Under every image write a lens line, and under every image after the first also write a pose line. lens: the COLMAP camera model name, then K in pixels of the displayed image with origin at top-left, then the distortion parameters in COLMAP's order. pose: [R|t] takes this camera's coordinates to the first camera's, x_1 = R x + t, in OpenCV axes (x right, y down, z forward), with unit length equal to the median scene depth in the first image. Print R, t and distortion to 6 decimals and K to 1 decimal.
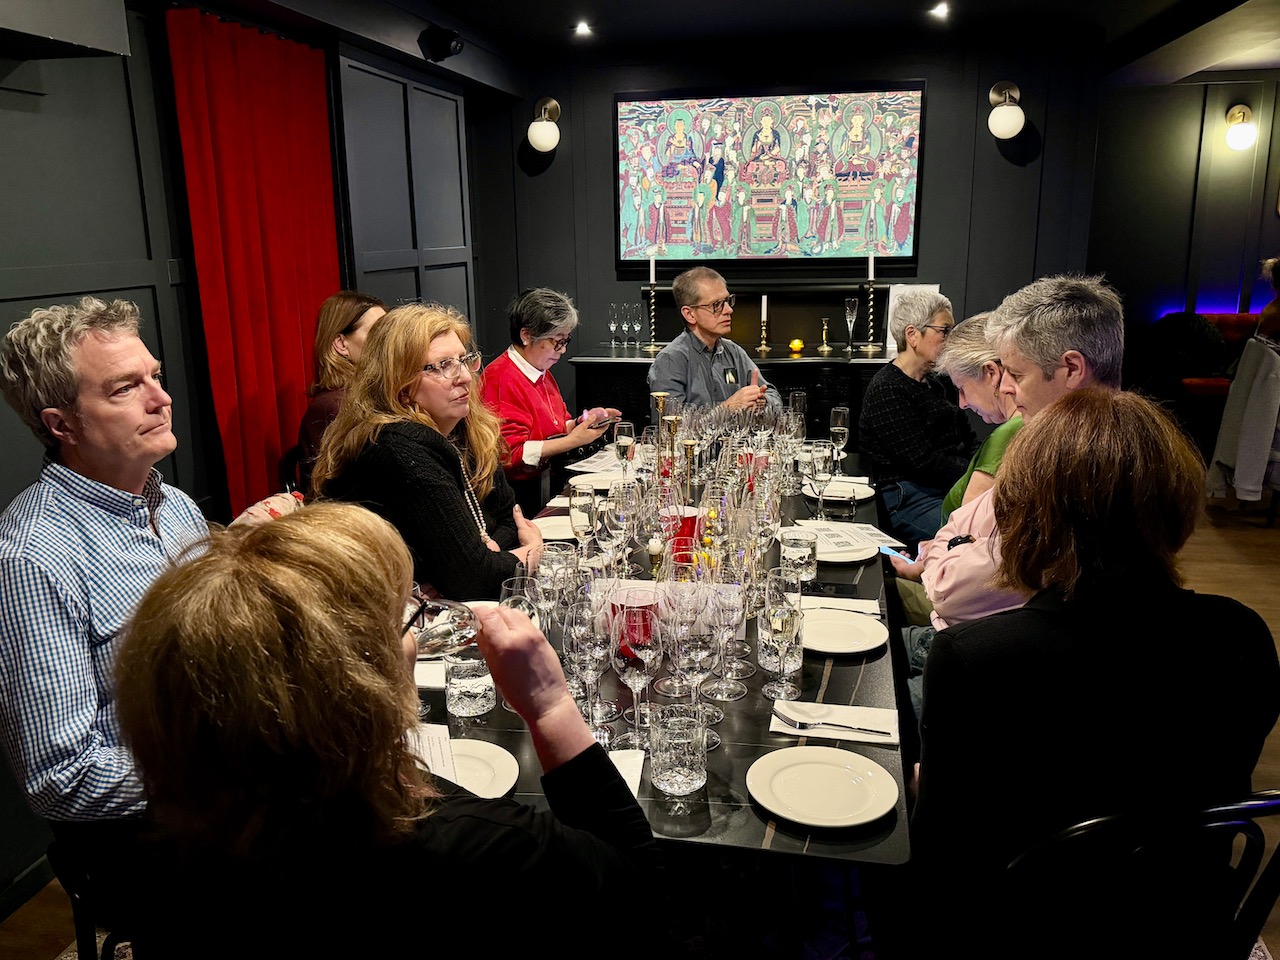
lens RADIAL K [[1080.0, 0, 640.0], [0, 1080.0, 480.0], [0, 0, 1]] dist [0.046099, -0.000436]
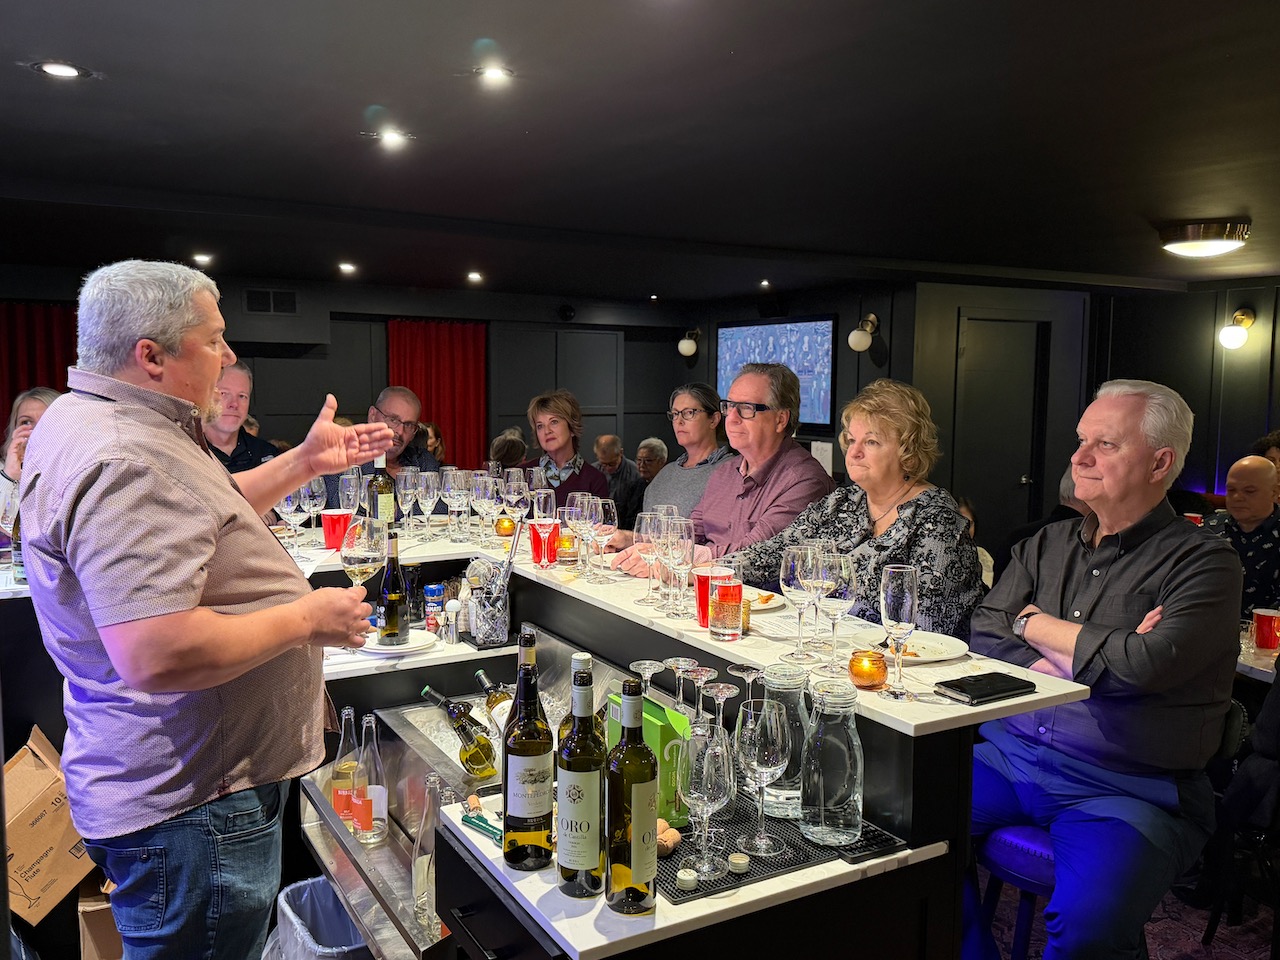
lens RADIAL K [[1080.0, 0, 640.0], [0, 1080.0, 480.0], [0, 0, 1]] dist [0.046099, -0.000436]
pose [[0.659187, 0.088404, -0.746764, 1.229154], [-0.192653, 0.979776, -0.054070, 0.003696], [0.726882, 0.179509, 0.662887, -0.187108]]
